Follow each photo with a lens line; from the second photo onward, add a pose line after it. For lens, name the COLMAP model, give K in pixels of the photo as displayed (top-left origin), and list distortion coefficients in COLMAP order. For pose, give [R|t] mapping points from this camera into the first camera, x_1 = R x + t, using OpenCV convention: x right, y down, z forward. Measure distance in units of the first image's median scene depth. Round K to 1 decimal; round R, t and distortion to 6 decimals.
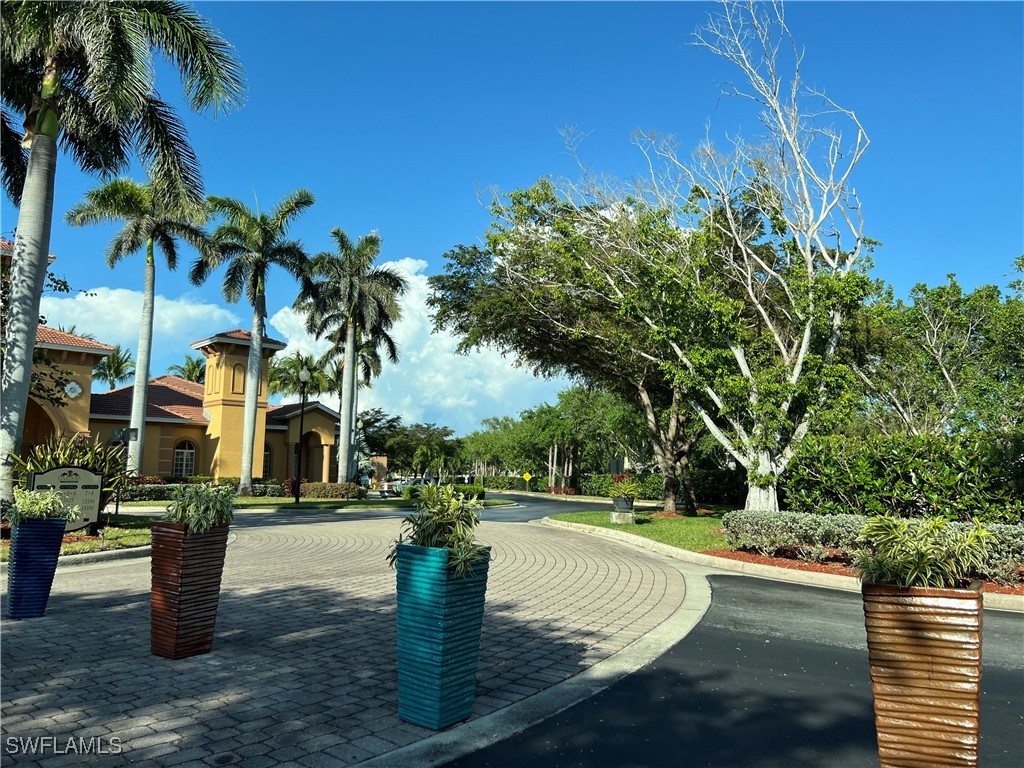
lens RADIAL K [[773.3, 0, 502.5], [0, 773.3, 377.9], [0, 0, 1]] dist [0.011984, 0.001031]
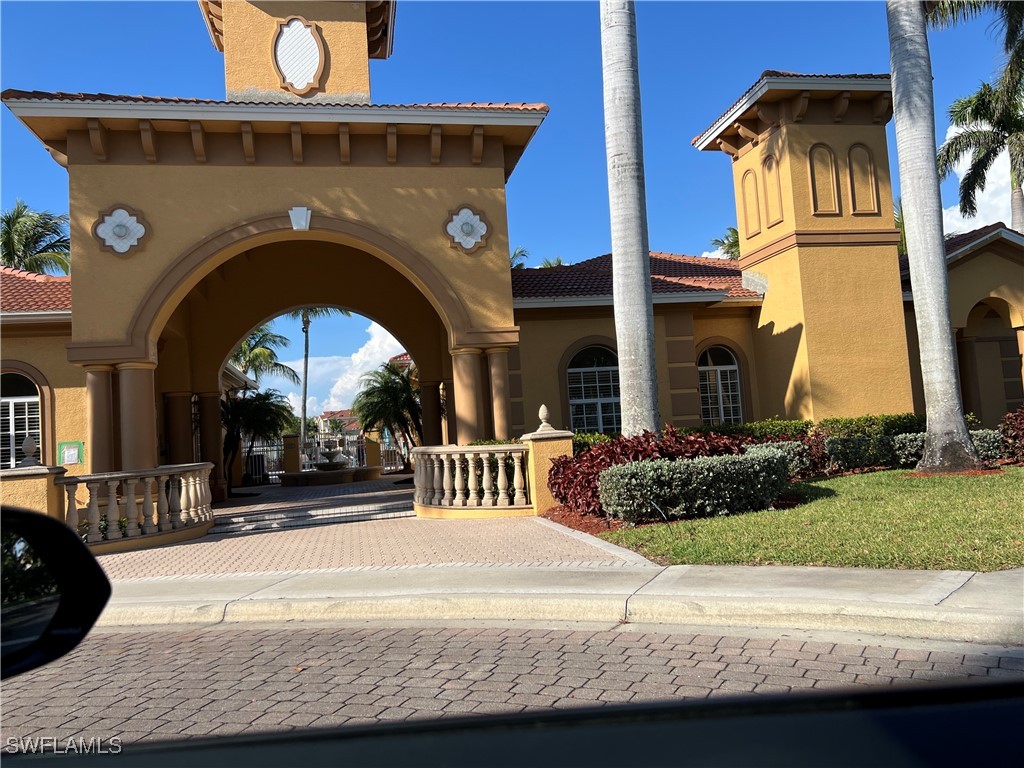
lens RADIAL K [[773.3, 0, 502.1], [0, 773.3, 380.2], [0, 0, 1]] dist [0.011984, 0.001031]
pose [[0.844602, -0.099186, -0.526126, -0.283454], [0.138293, 0.989758, 0.035413, 0.068752], [0.517225, -0.102669, 0.849669, 0.558987]]
